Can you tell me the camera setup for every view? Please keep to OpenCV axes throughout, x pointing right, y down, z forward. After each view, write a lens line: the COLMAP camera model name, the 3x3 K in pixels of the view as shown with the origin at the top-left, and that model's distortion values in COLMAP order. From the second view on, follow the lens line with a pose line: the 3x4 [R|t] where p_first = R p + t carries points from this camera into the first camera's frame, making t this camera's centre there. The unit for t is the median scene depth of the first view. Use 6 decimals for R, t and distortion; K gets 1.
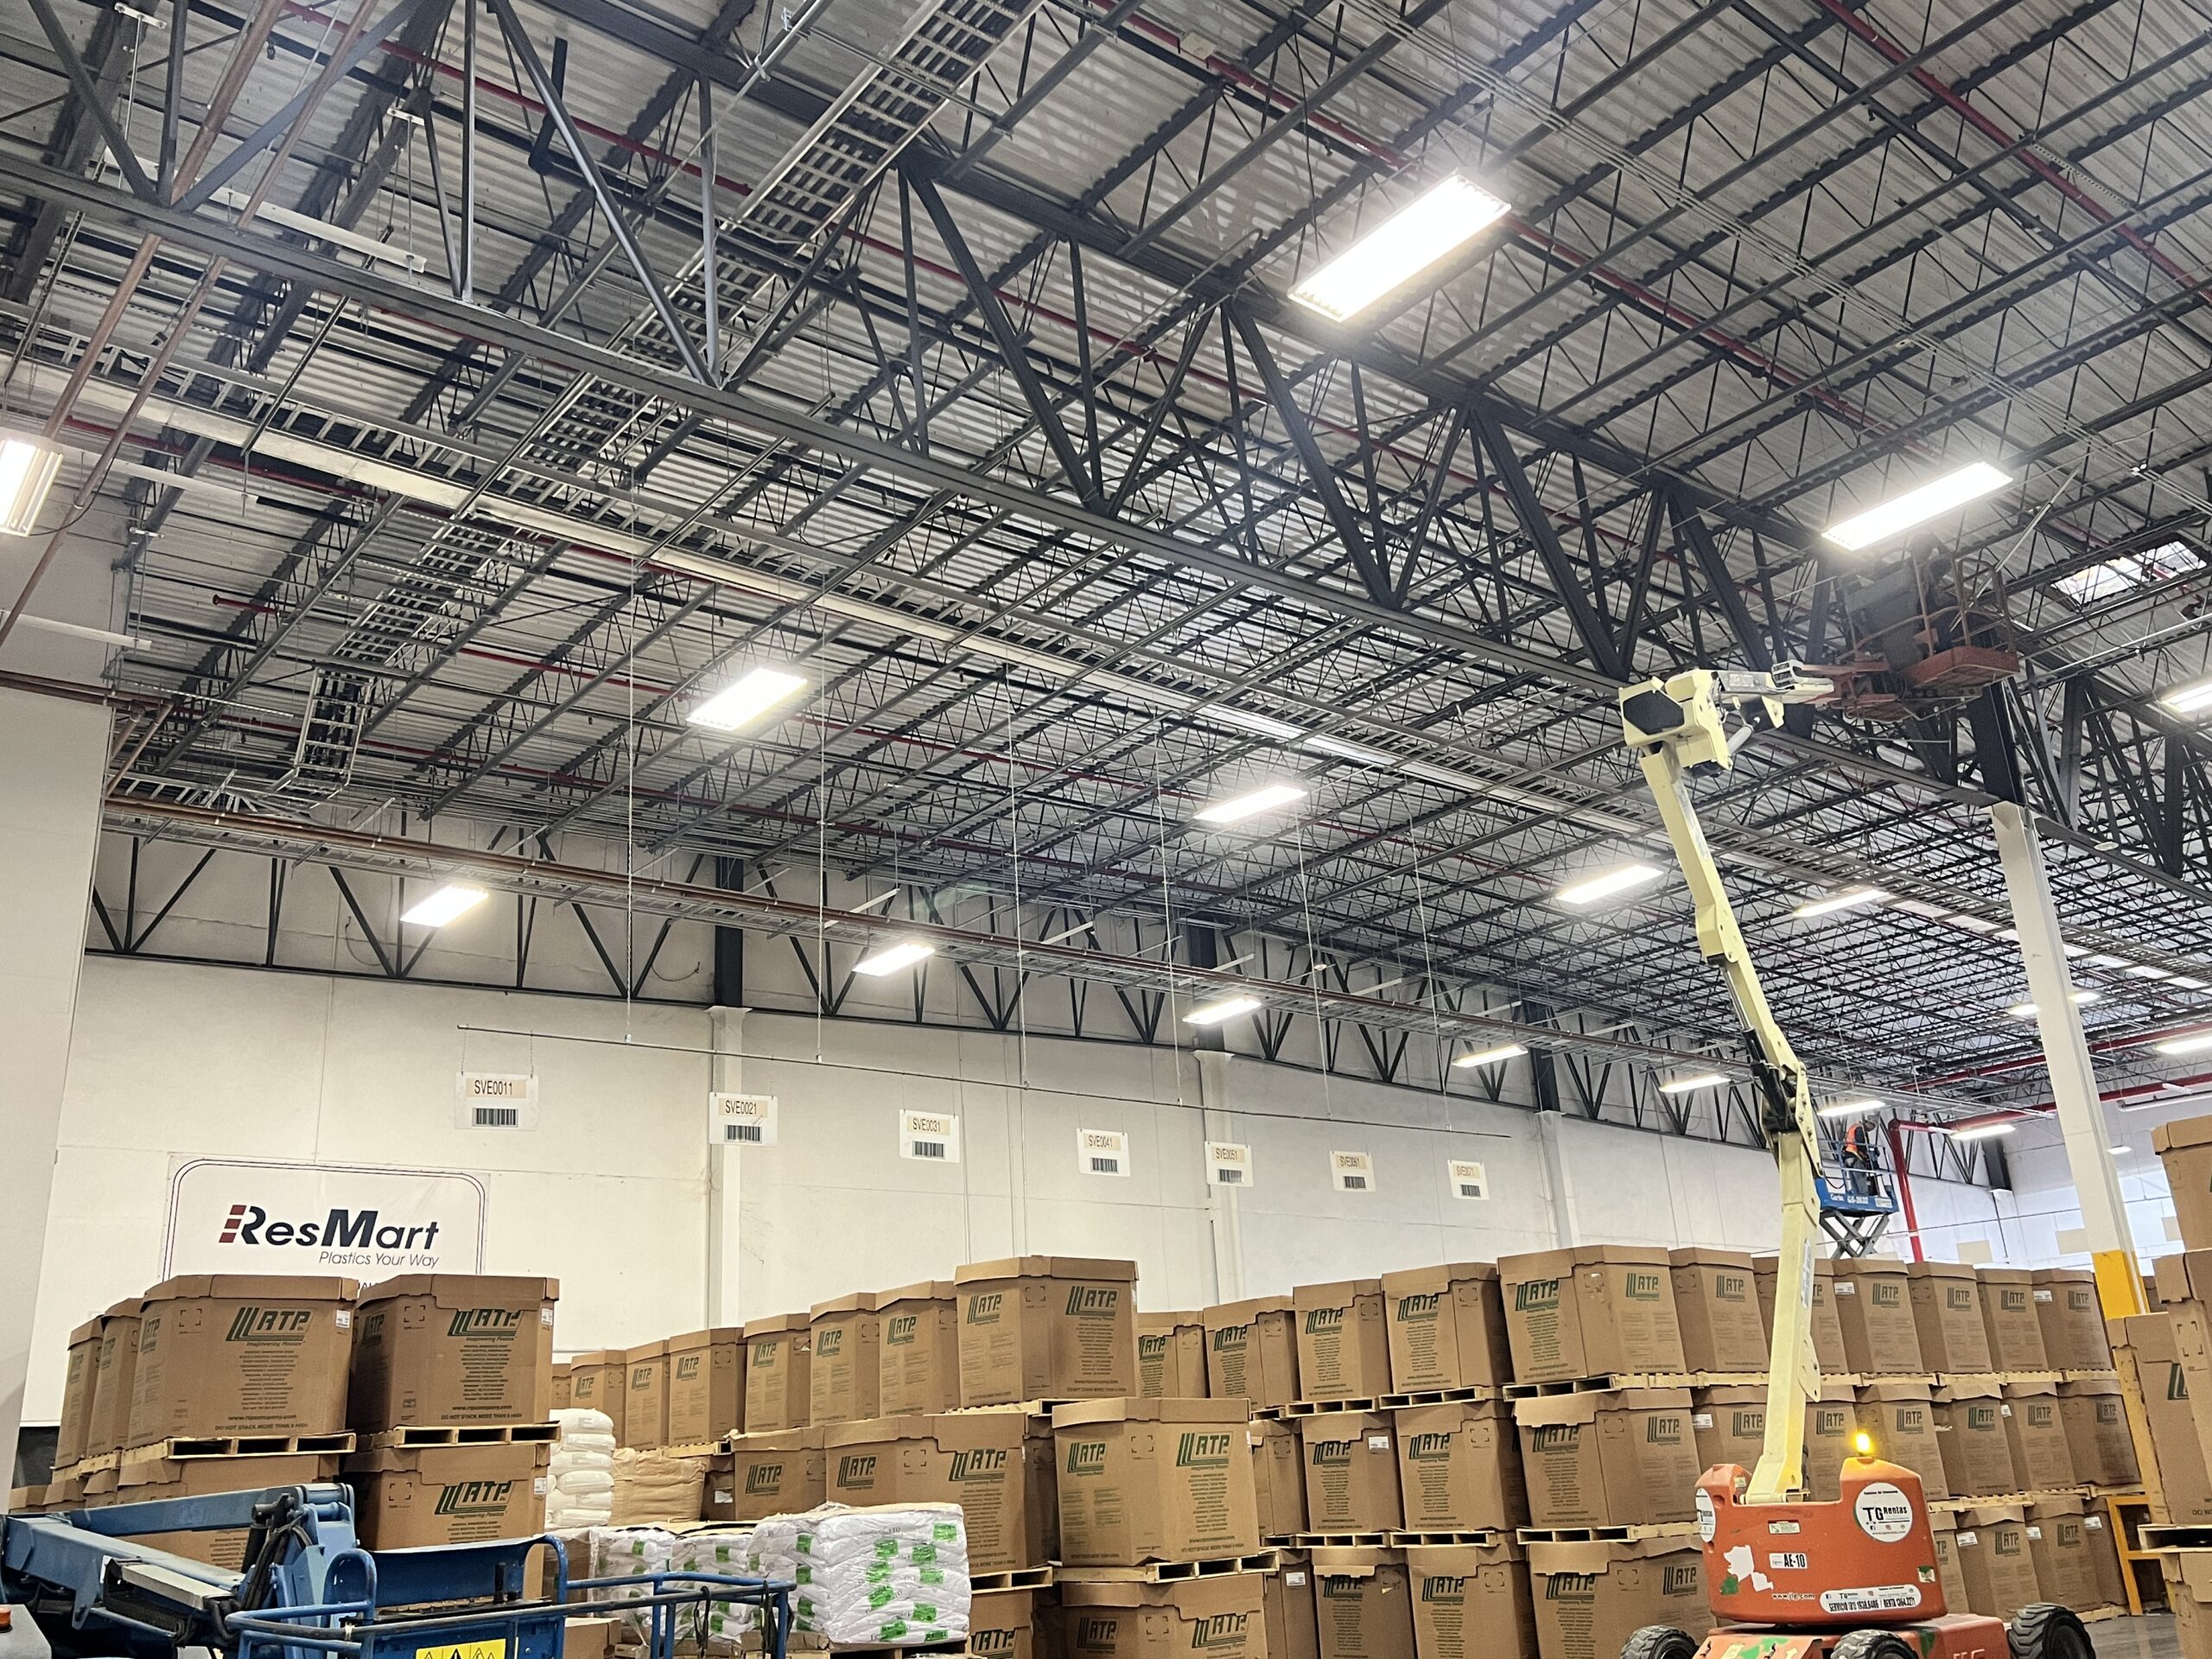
lens RADIAL K [[1842.9, 0, 1109.9], [0, 1842.9, 828.8], [0, 0, 1]] dist [0.066242, -0.011863]
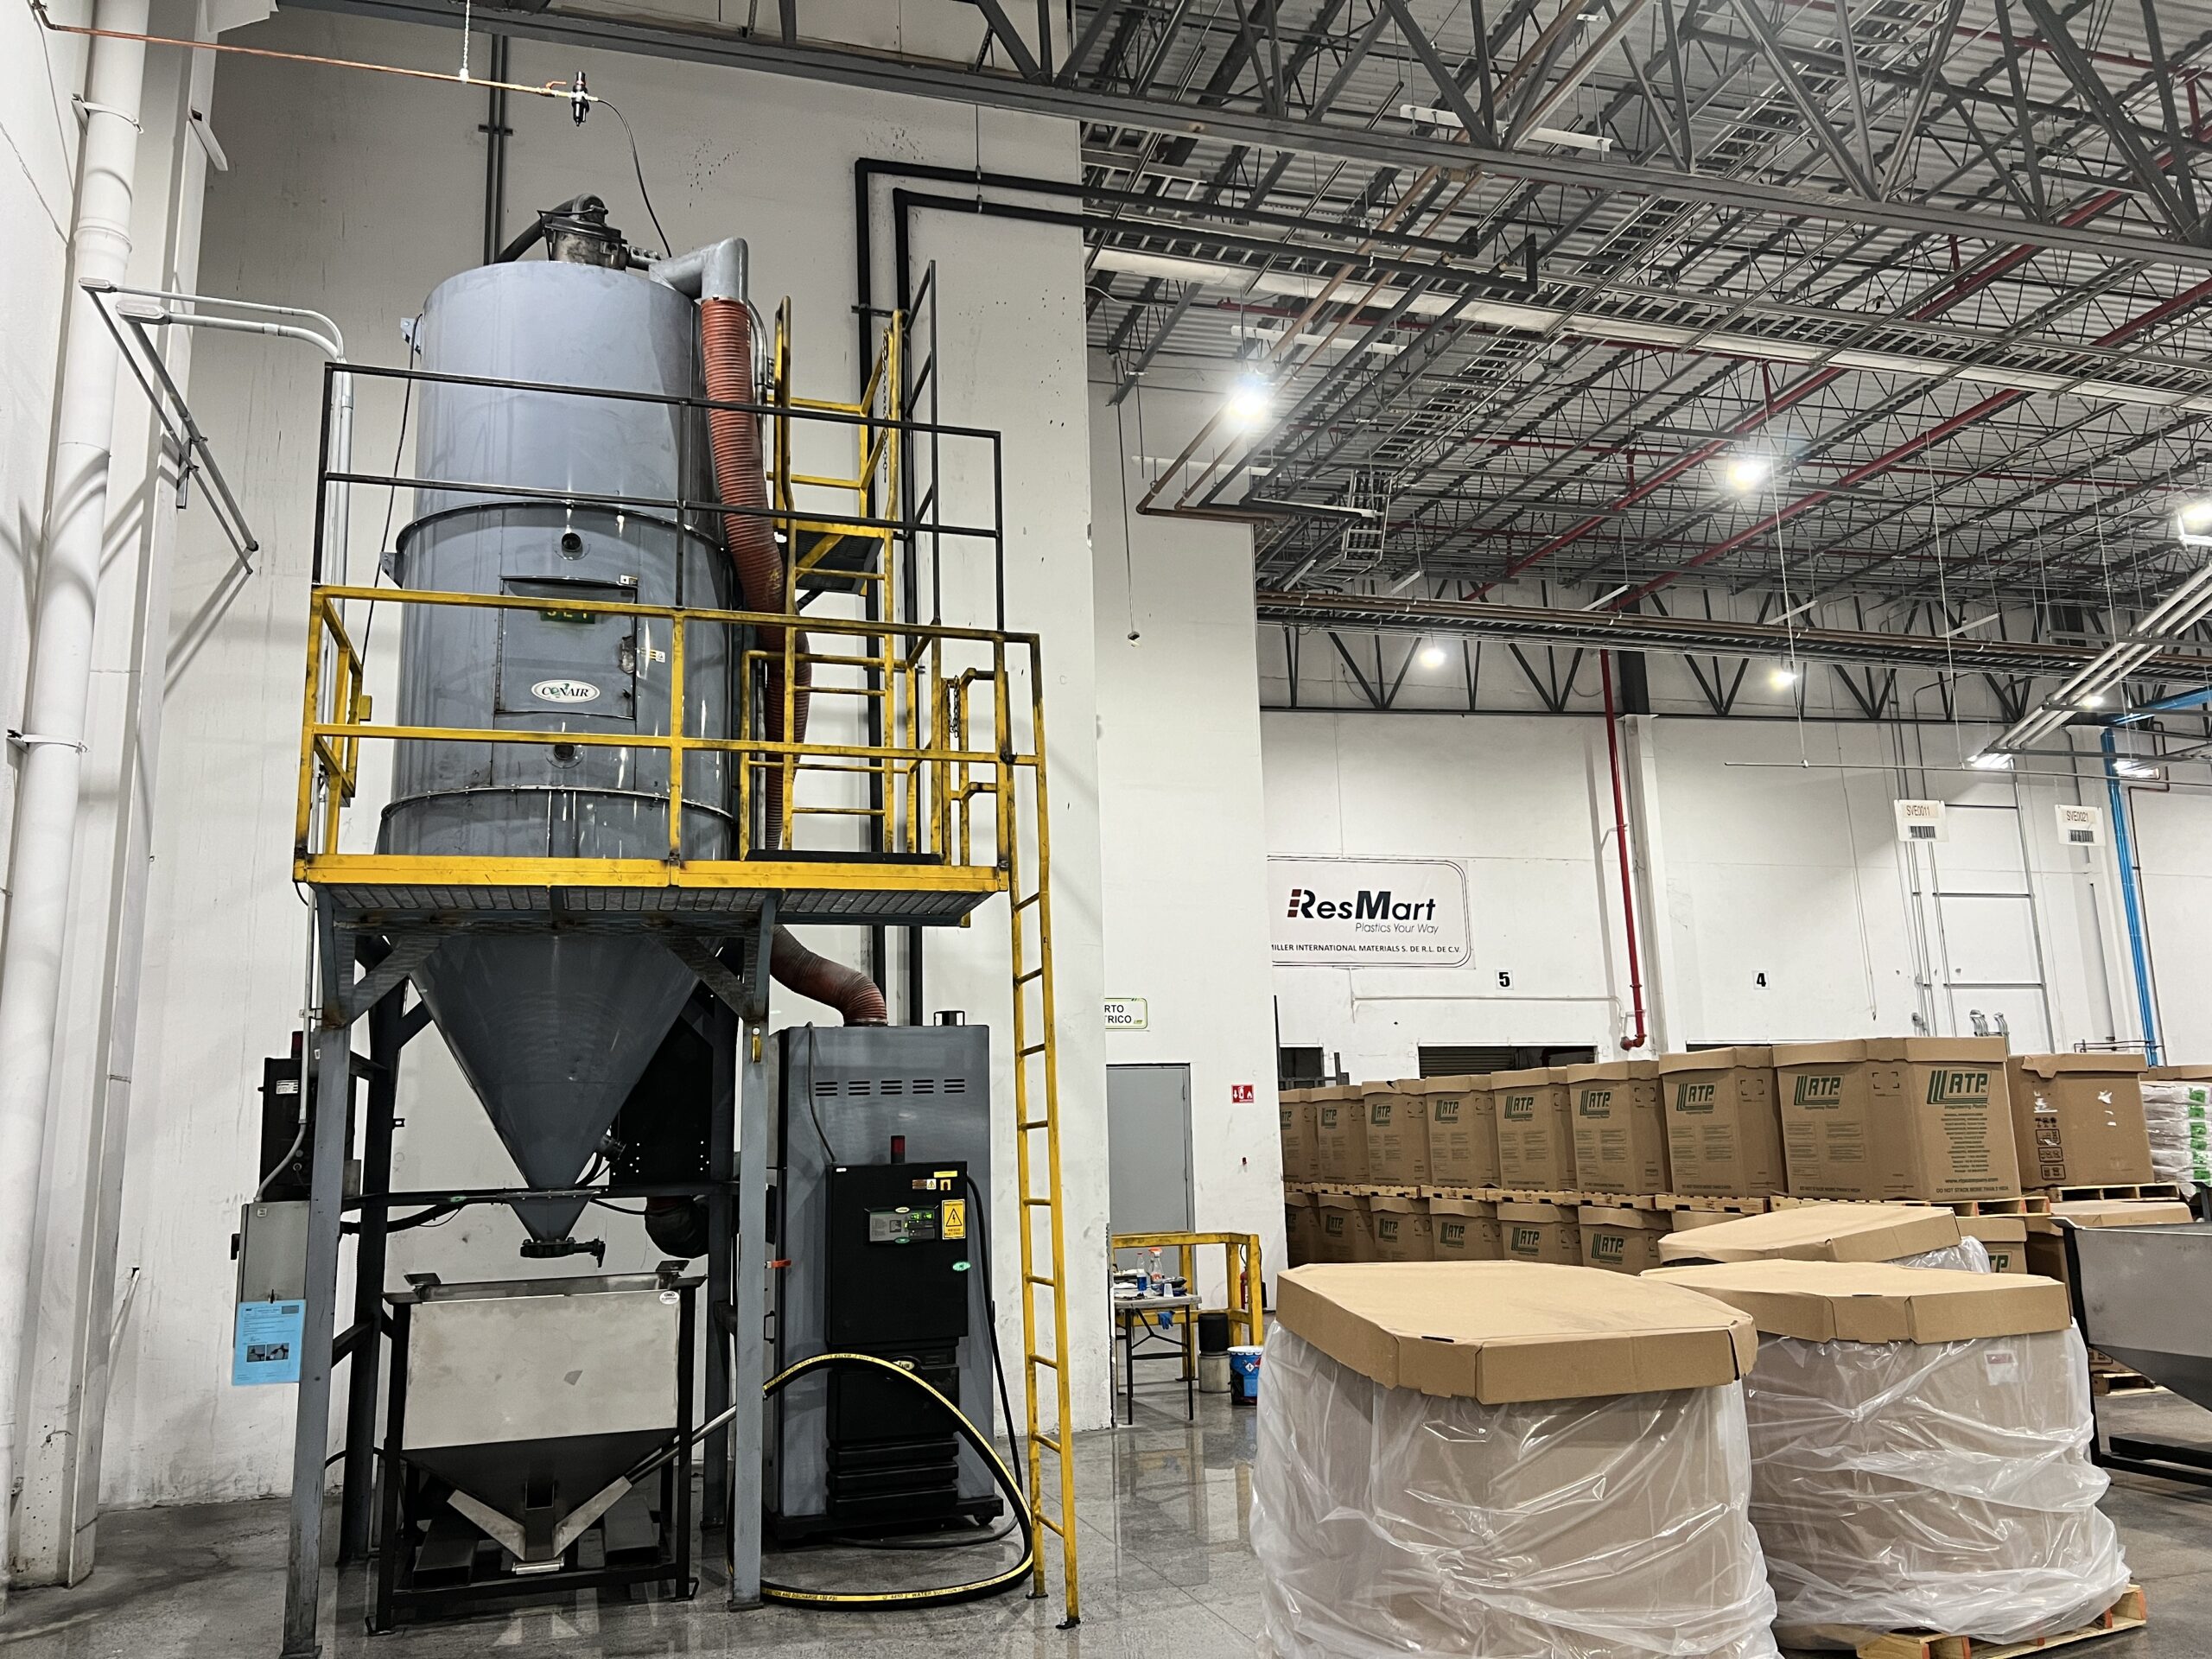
lens RADIAL K [[1670.8, 0, 1096.2], [0, 1670.8, 829.3], [0, 0, 1]] dist [0.046659, -0.048108]
pose [[0.929809, -0.043328, -0.365483, -0.153025], [0.104690, 0.983161, 0.149784, -0.029534], [0.352838, -0.177533, 0.918688, -0.115566]]
